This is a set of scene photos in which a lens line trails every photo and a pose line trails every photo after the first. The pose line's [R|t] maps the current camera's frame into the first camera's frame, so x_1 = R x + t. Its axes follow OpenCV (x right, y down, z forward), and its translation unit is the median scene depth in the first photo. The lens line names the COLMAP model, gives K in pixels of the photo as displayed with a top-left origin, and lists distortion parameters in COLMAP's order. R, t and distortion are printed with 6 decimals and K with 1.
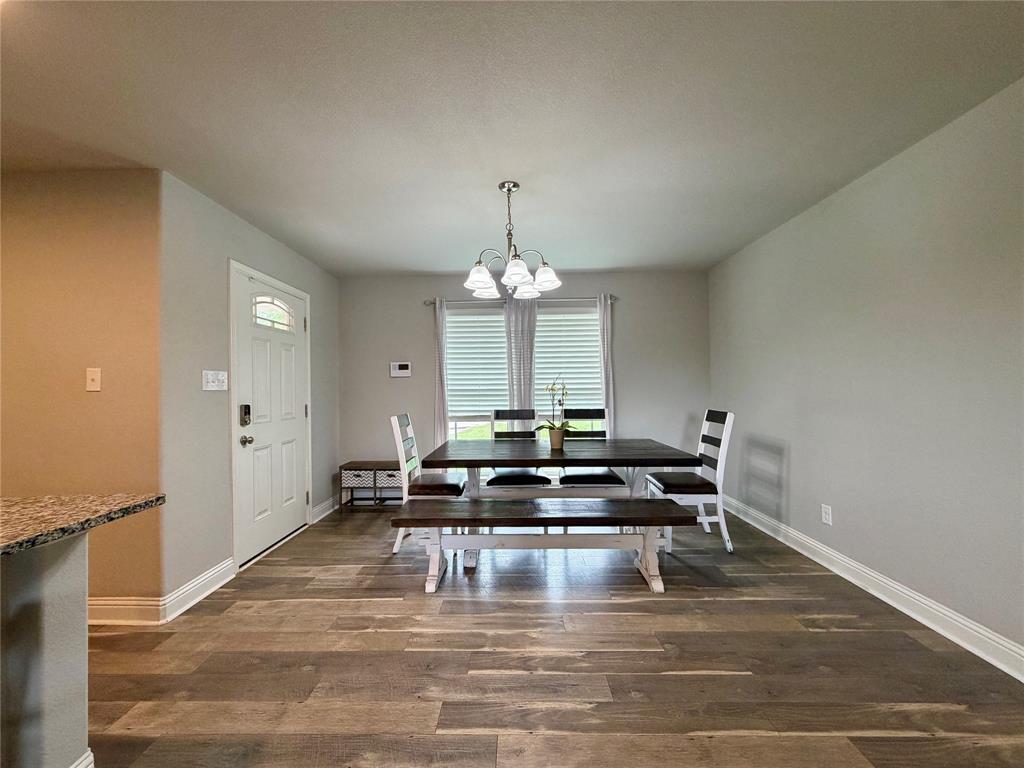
lens RADIAL K [[408.0, 0, 507.7], [0, 408.0, 383.9], [0, 0, 1]] dist [-0.000120, -0.000025]
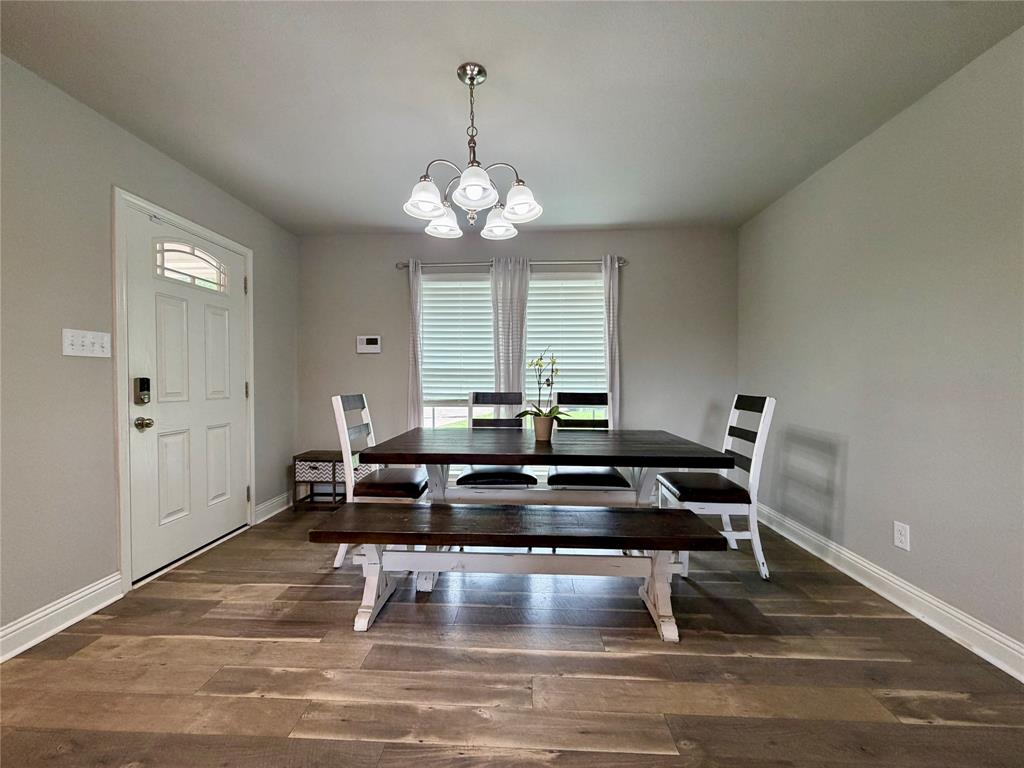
lens RADIAL K [[408.0, 0, 507.7], [0, 408.0, 383.9], [0, 0, 1]] dist [-0.000120, -0.000025]
pose [[0.999540, 0.013674, -0.027084, 0.079378], [-0.013037, 0.999638, 0.023528, 0.035182], [0.027396, -0.023164, 0.999356, 0.236660]]
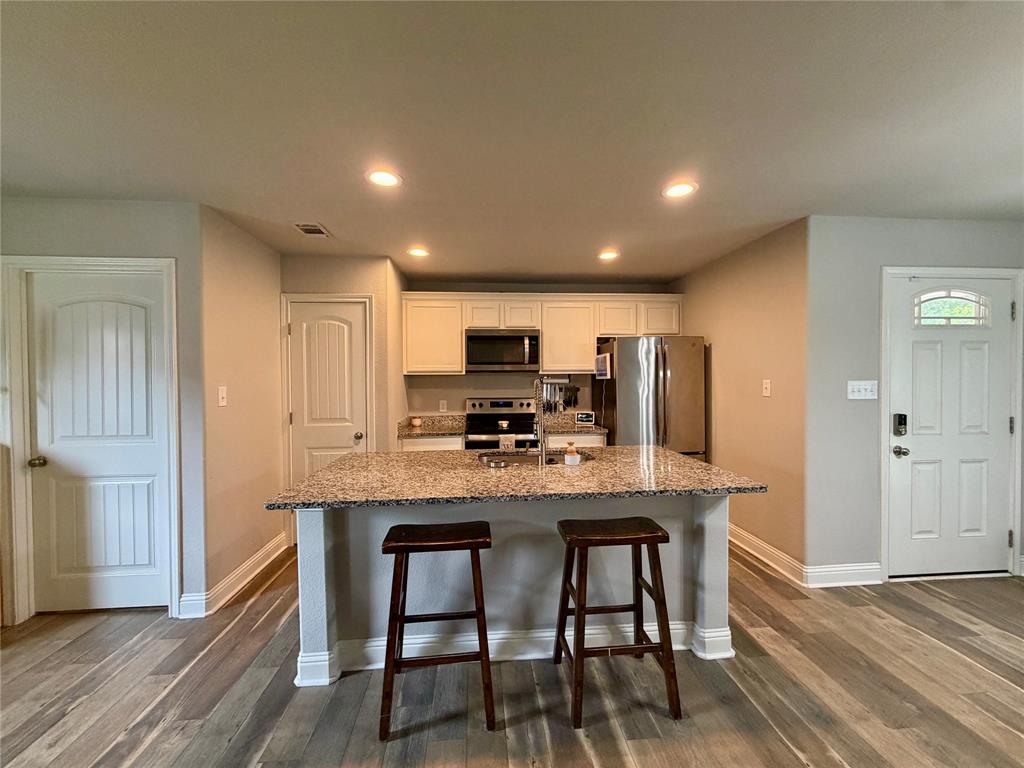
lens RADIAL K [[408.0, 0, 507.7], [0, 408.0, 383.9], [0, 0, 1]] dist [-0.000120, -0.000025]
pose [[0.102038, 0.031593, -0.994279, 0.213085], [0.016061, 0.999313, 0.033401, -0.066210], [0.994651, -0.019377, 0.101461, -0.012841]]
